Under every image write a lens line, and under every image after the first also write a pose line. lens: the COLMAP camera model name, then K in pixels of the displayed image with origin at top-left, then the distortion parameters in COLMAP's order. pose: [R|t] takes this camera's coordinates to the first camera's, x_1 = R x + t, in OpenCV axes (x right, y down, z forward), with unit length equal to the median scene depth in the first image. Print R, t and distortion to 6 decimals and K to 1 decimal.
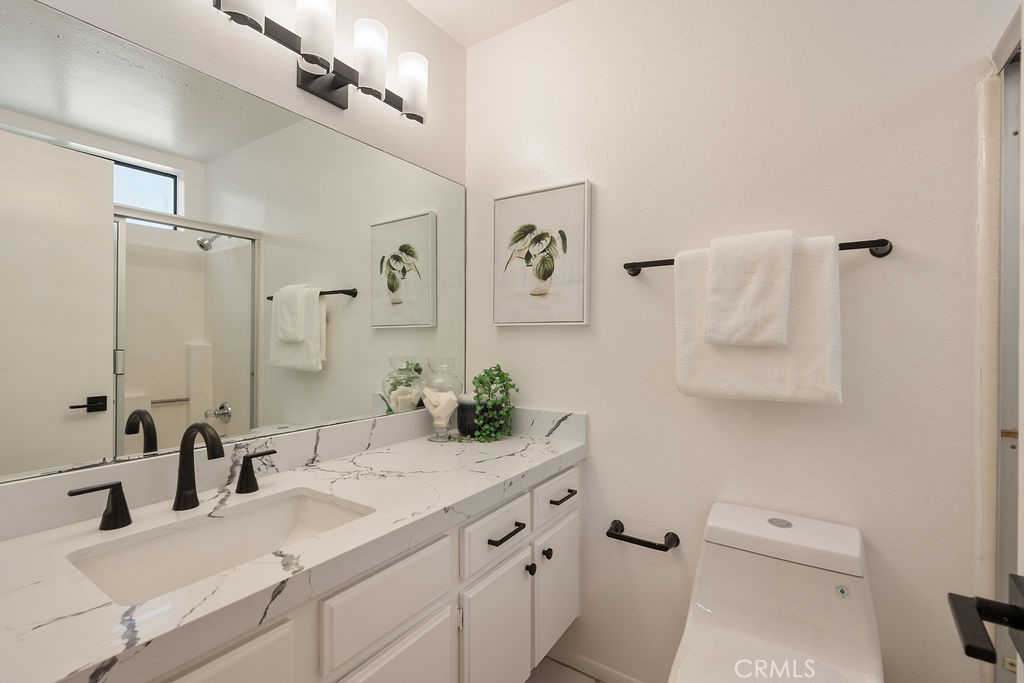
lens RADIAL K [[469.6, 0, 509.9], [0, 469.6, 343.5], [0, 0, 1]] dist [-0.005959, 0.001677]
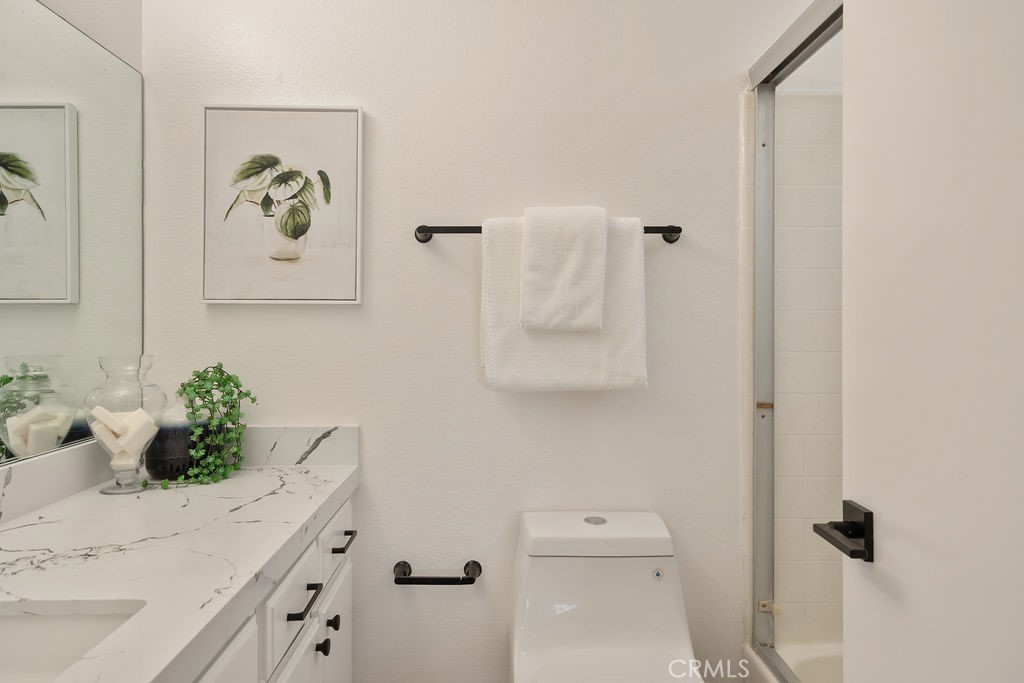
lens RADIAL K [[669.5, 0, 512.0], [0, 669.5, 334.6], [0, 0, 1]] dist [0.006304, 0.003887]
pose [[0.814300, -0.007847, 0.580391, -0.267174], [0.007196, 0.999968, 0.003423, 0.006005], [-0.580400, 0.001389, 0.814331, 0.007637]]
